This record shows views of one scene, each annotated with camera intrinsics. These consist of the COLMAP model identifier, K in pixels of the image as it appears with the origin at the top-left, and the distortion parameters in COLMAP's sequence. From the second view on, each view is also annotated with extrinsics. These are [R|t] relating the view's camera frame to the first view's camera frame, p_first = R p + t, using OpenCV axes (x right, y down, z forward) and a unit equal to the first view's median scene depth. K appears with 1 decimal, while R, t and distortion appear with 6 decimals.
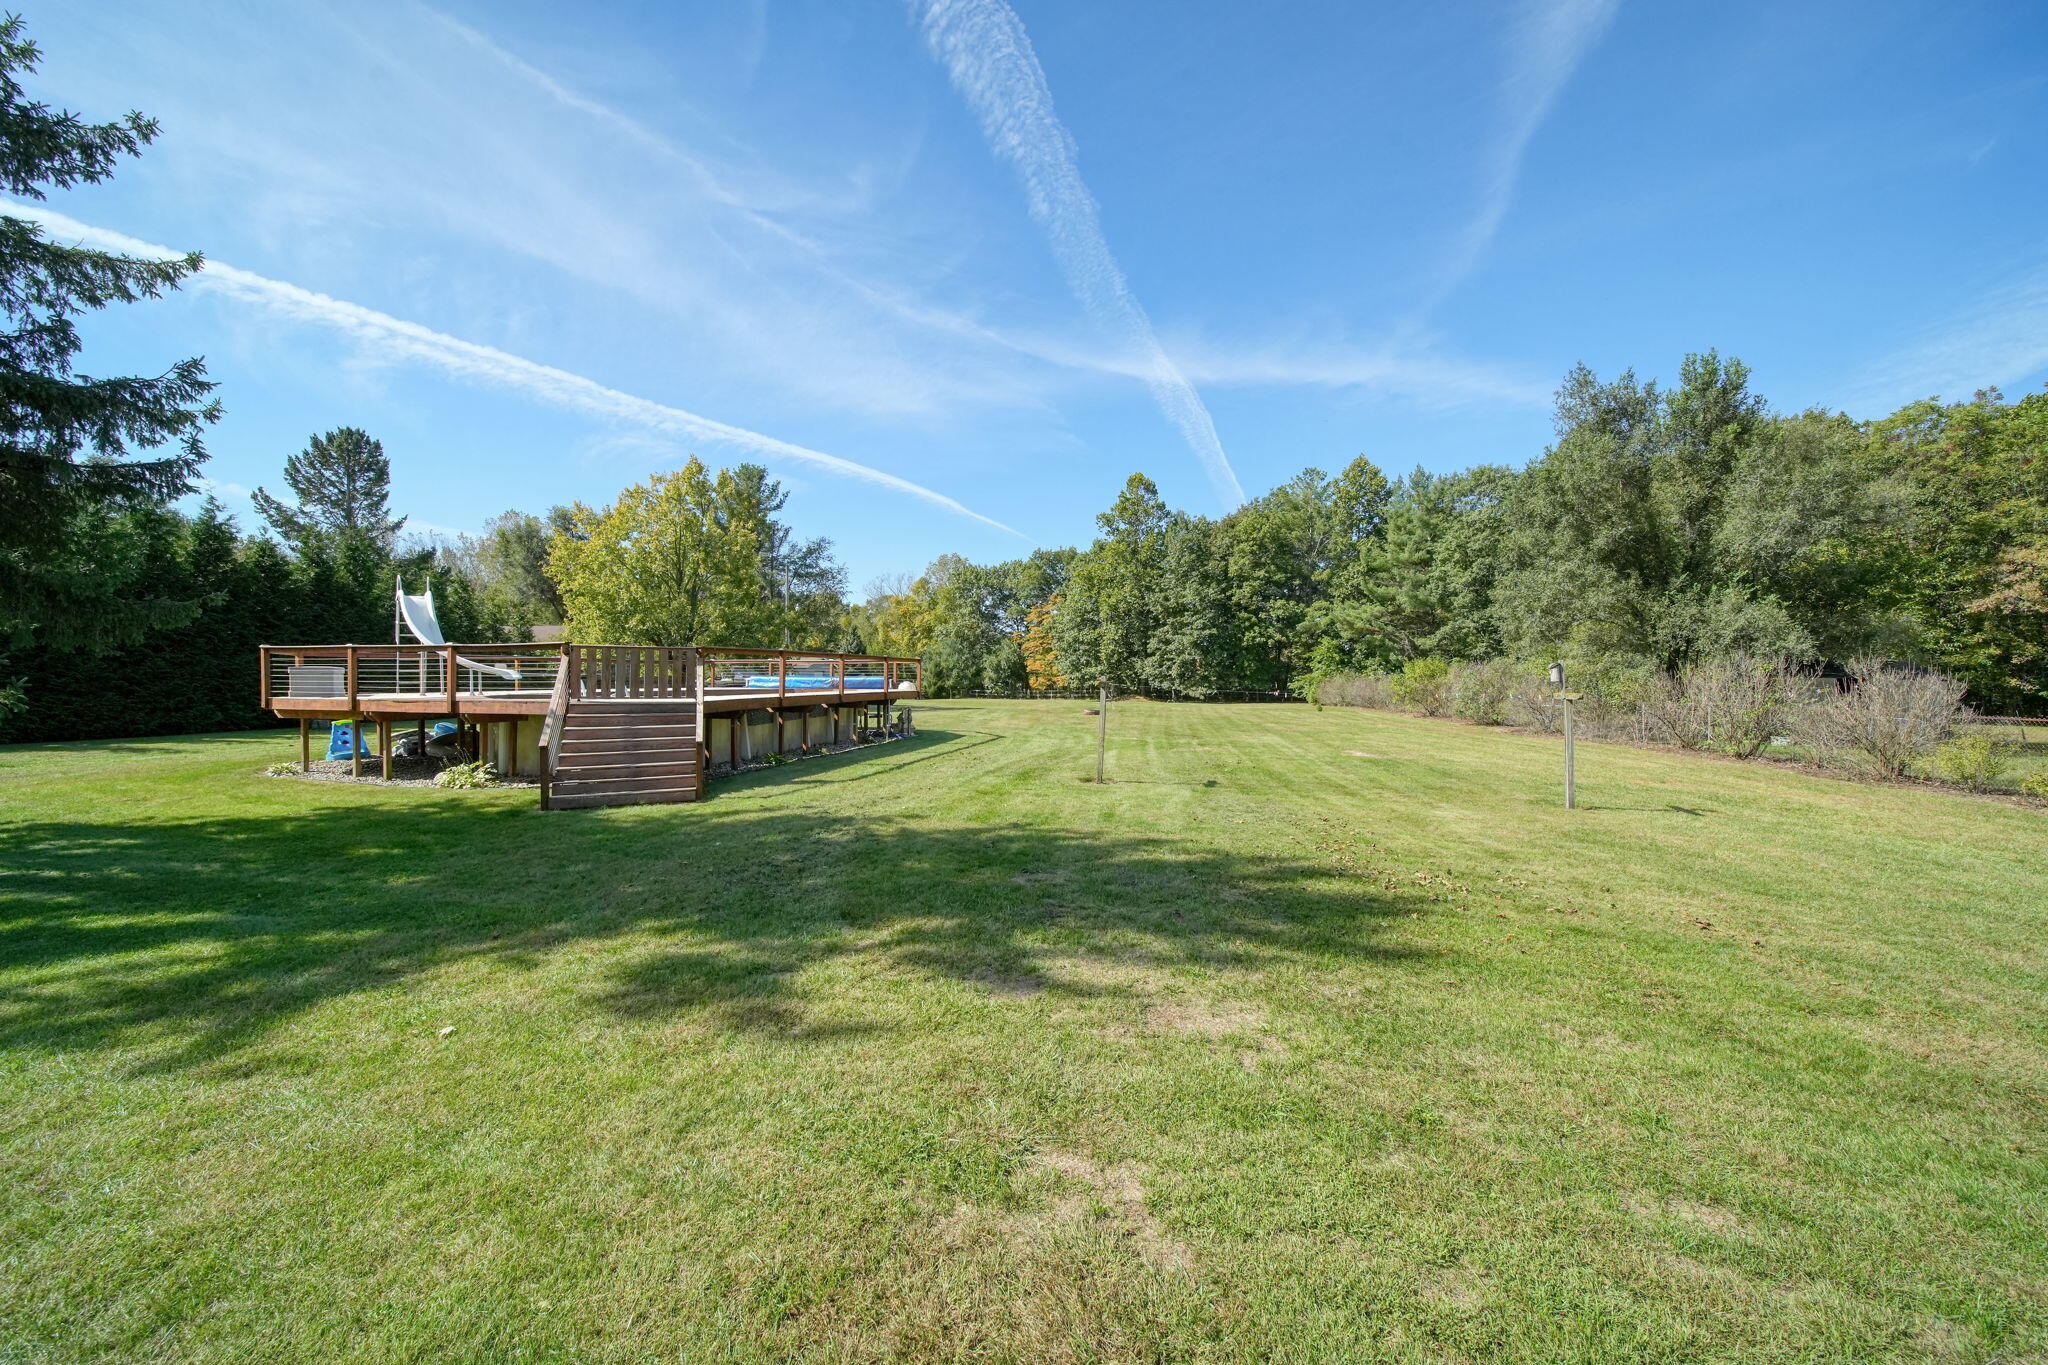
lens RADIAL K [[732.6, 0, 1024.0], [0, 732.6, 682.5], [0, 0, 1]] dist [0.000762, -0.000001]
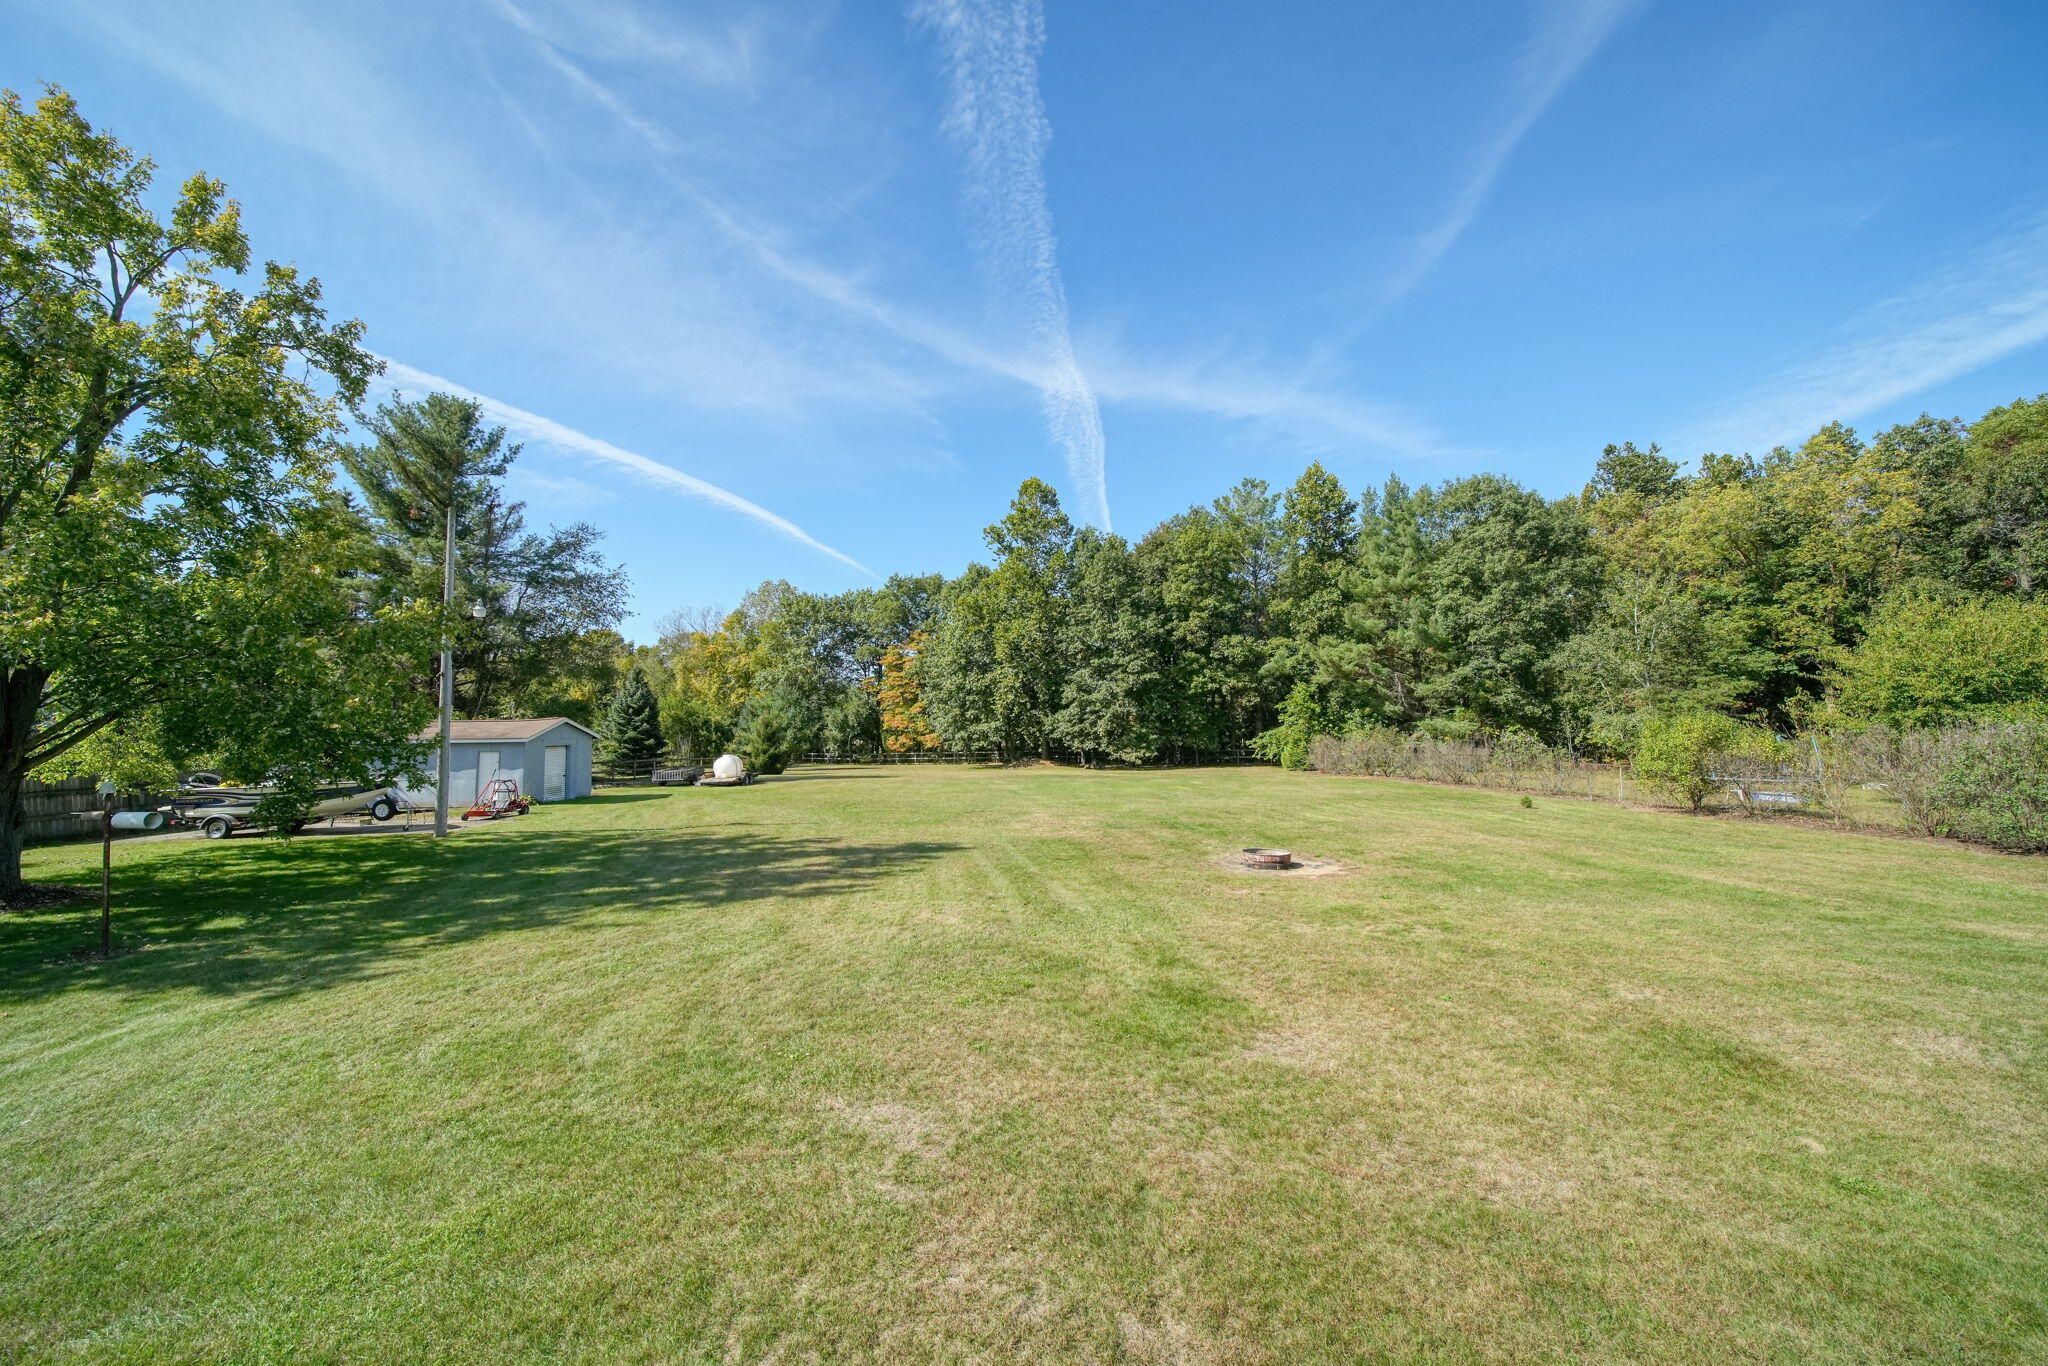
lens RADIAL K [[714.1, 0, 1020.7], [0, 714.1, 690.4], [0, 0, 1]] dist [0.002326, -0.003020]
pose [[0.966977, -0.004238, 0.254829, -0.058884], [0.018879, 0.998306, -0.055035, -0.013930], [-0.254164, 0.058028, 0.965419, 0.276616]]
